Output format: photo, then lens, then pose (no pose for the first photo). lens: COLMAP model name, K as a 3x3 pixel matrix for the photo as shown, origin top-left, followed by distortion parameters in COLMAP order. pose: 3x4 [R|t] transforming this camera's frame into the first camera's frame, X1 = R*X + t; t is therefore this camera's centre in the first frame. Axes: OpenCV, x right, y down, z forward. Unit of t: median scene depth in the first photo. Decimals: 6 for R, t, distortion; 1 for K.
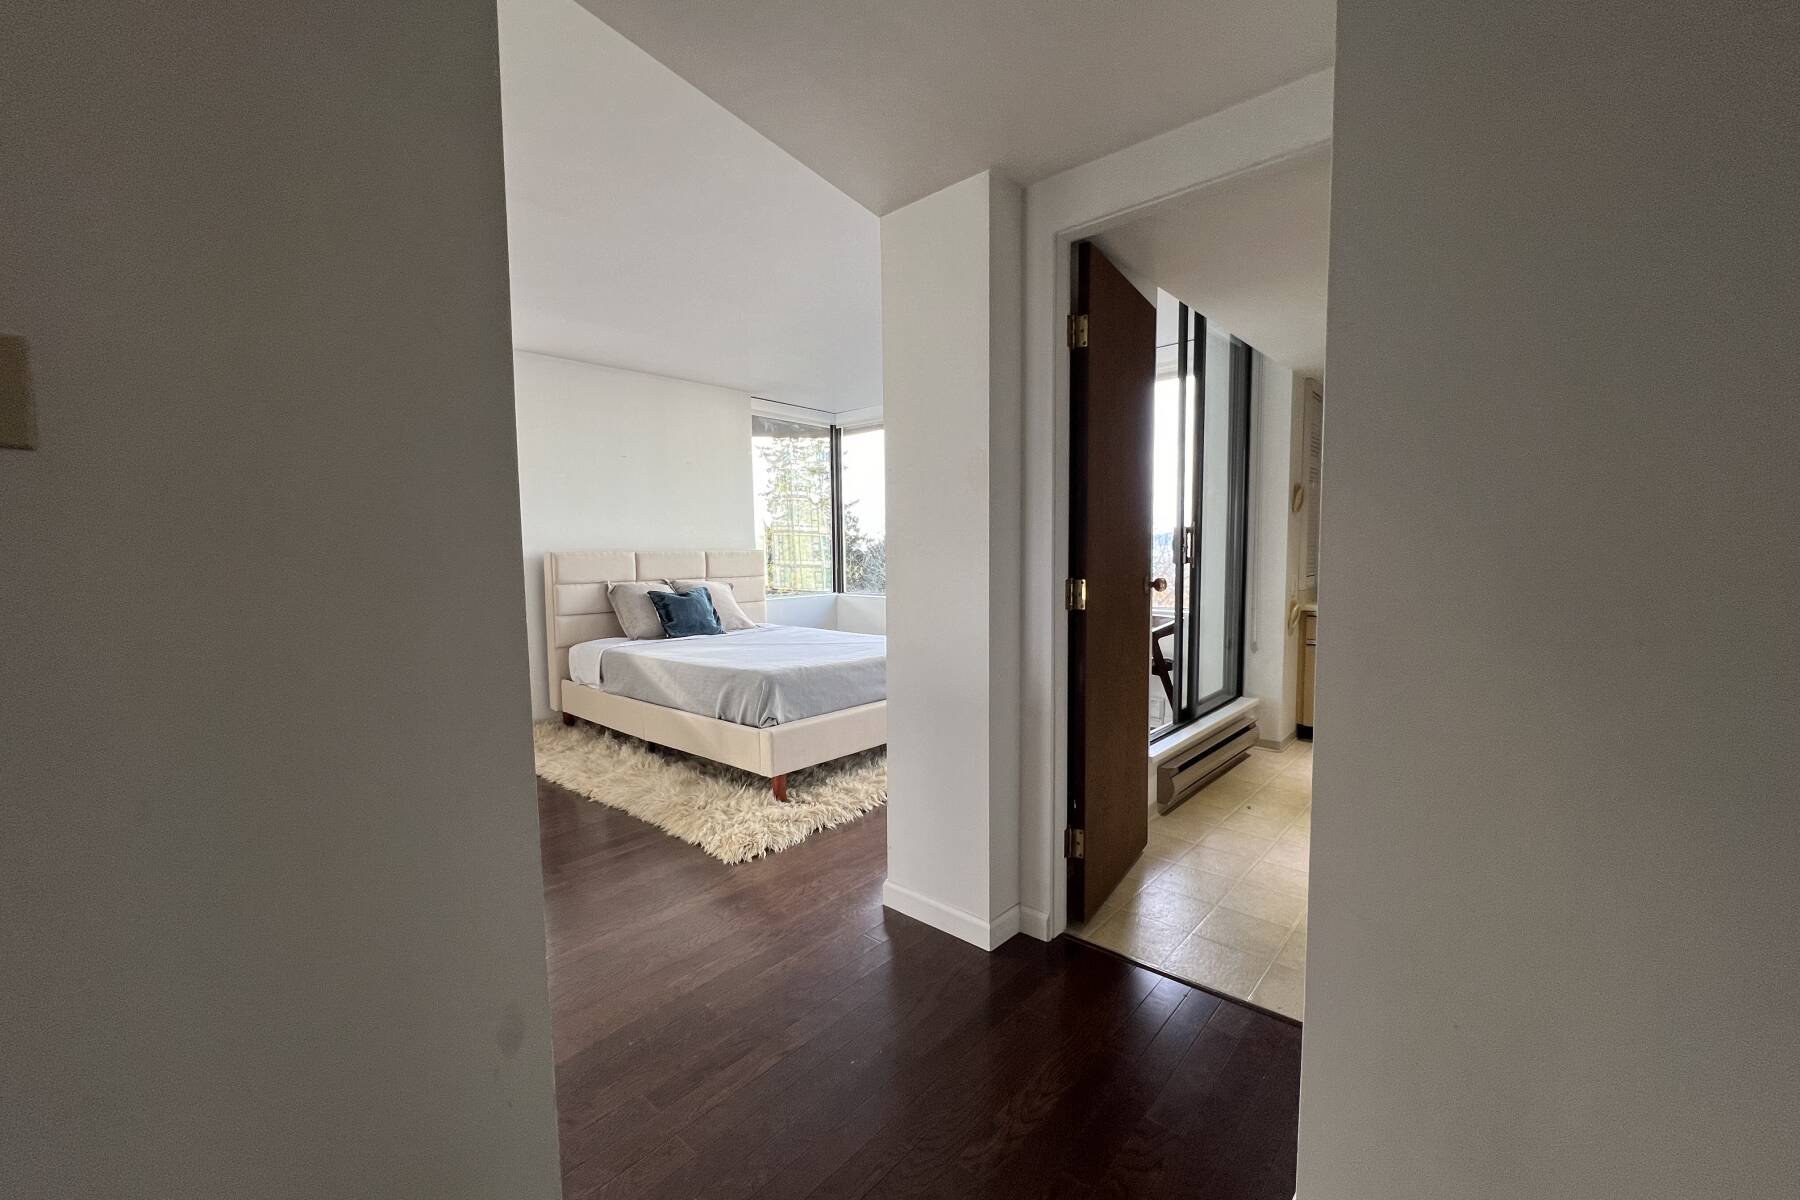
lens RADIAL K [[718.7, 0, 901.3], [0, 718.7, 603.0], [0, 0, 1]] dist [0.004272, 0.000064]
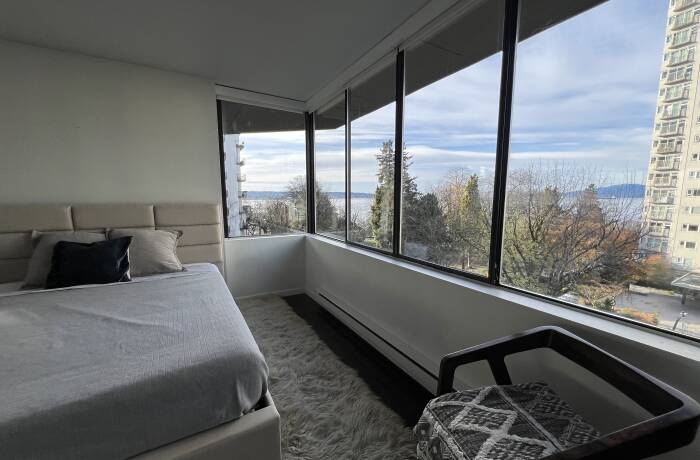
lens RADIAL K [[280.5, 0, 348.9], [0, 280.5, 230.6], [0, 0, 1]] dist [-0.000009, 0.000028]
pose [[0.949537, 0.048274, -0.309918, 0.158496], [-0.034781, 0.998197, 0.048918, -0.050243], [0.311720, -0.035670, 0.949504, 0.508787]]
